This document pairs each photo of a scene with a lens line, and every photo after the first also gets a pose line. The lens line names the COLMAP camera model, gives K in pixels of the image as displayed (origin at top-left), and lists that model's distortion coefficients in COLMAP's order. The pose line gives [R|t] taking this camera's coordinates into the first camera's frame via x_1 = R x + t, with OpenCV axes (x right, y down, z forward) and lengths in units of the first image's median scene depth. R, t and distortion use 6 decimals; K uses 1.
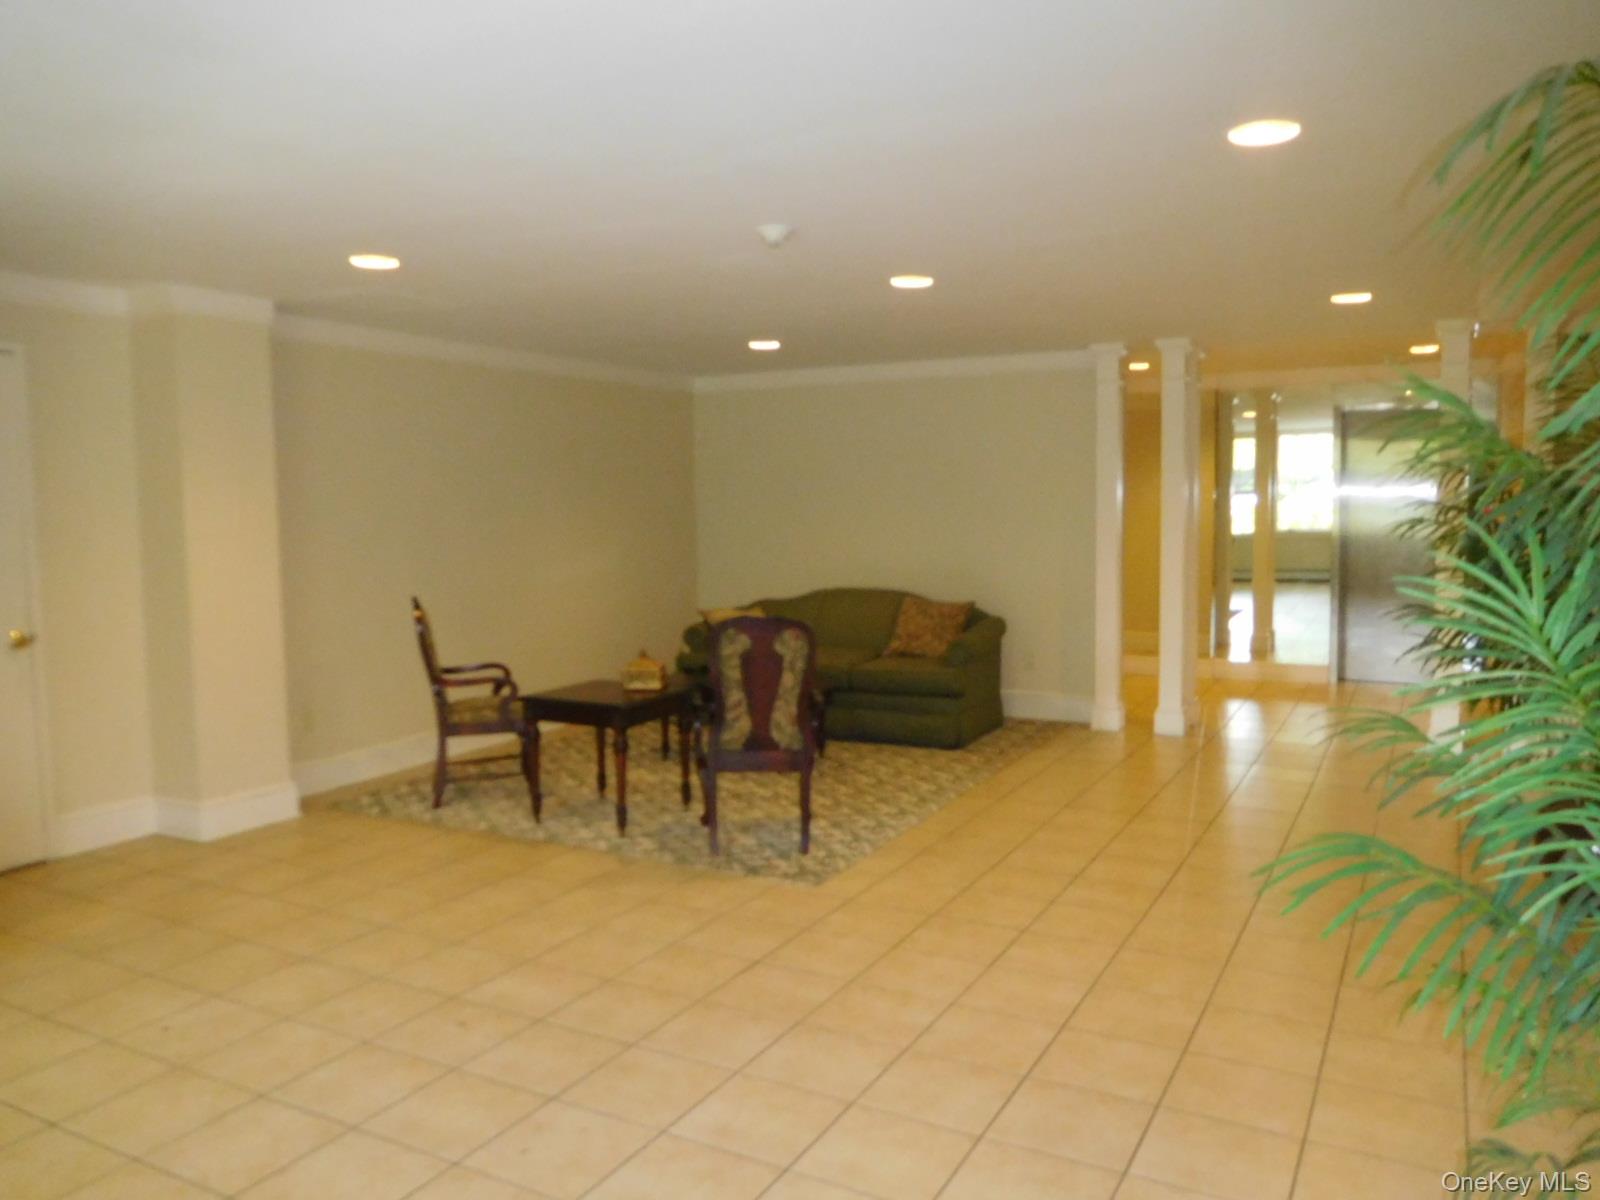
lens RADIAL K [[1206.3, 0, 800.0], [0, 1206.3, 600.0], [0, 0, 1]] dist [-0.005372, -0.006379]
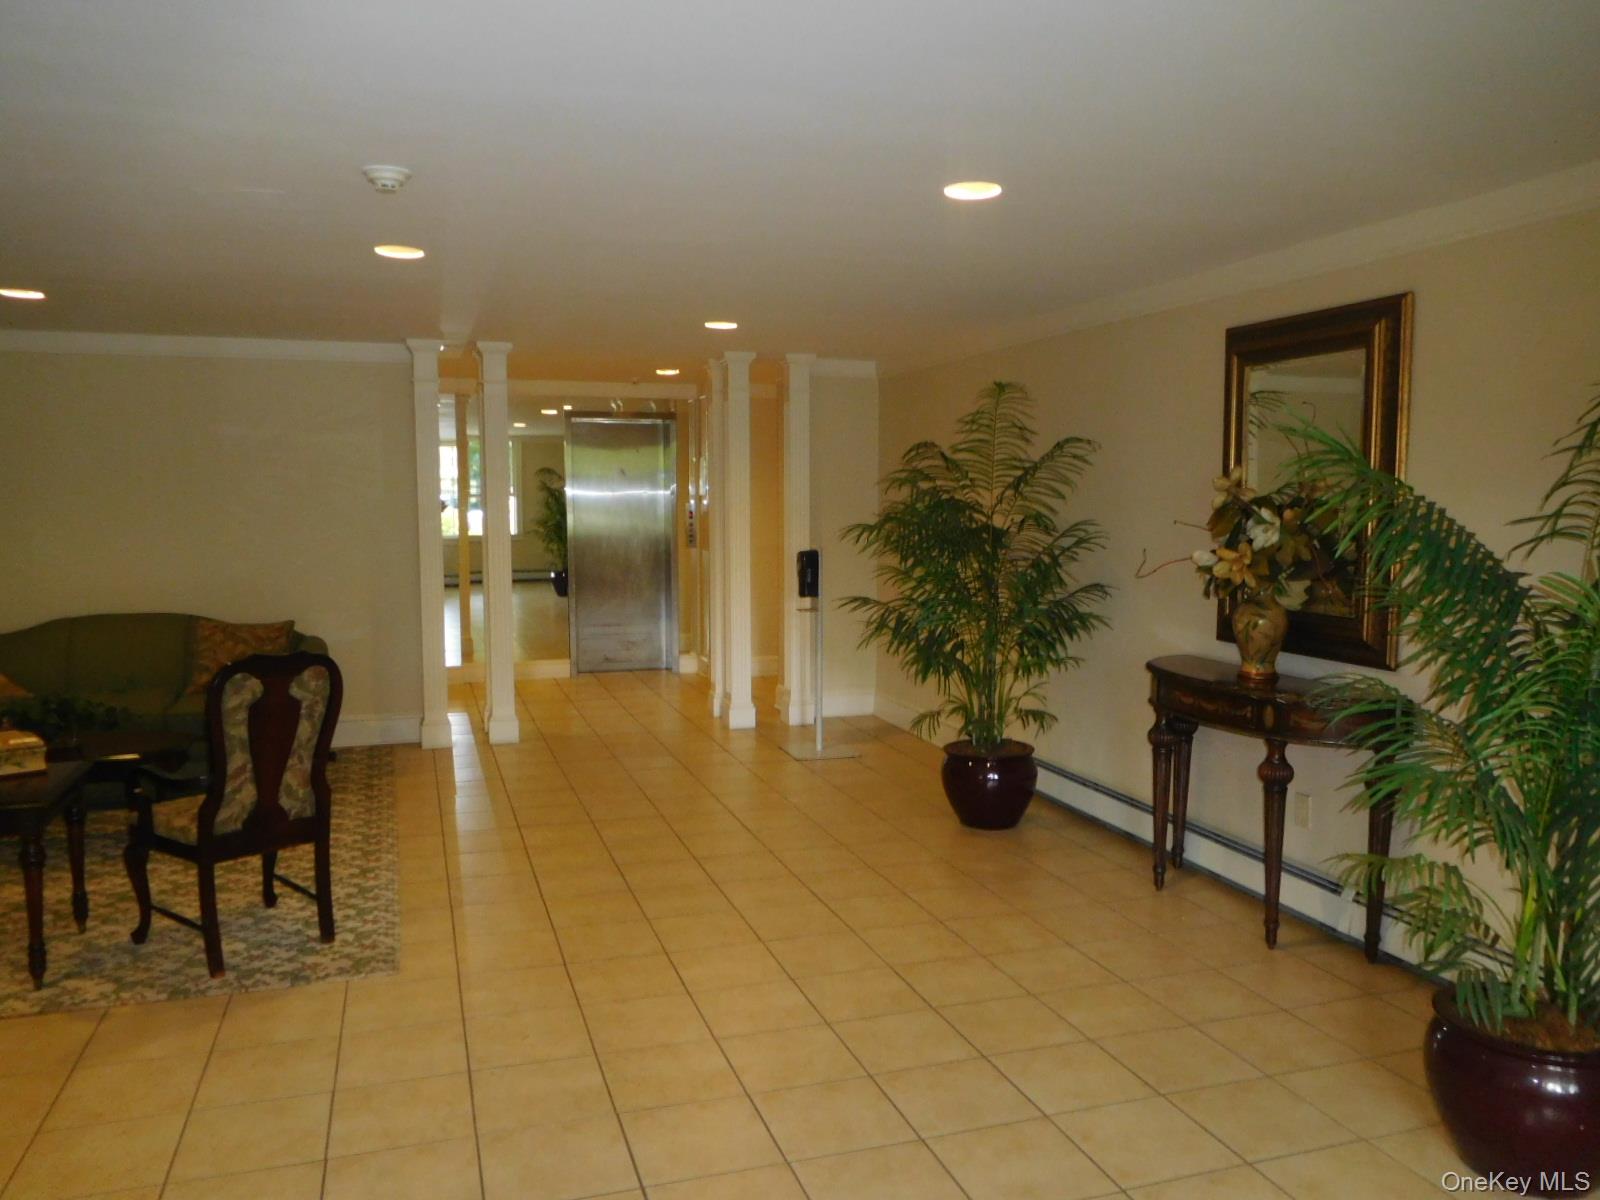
lens RADIAL K [[1206.3, 0, 800.0], [0, 1206.3, 600.0], [0, 0, 1]] dist [-0.005372, -0.006379]
pose [[0.682736, -0.053456, 0.728707, -0.364012], [0.054074, 0.998282, 0.022569, -0.020261], [-0.728661, 0.023996, 0.684454, 0.213586]]
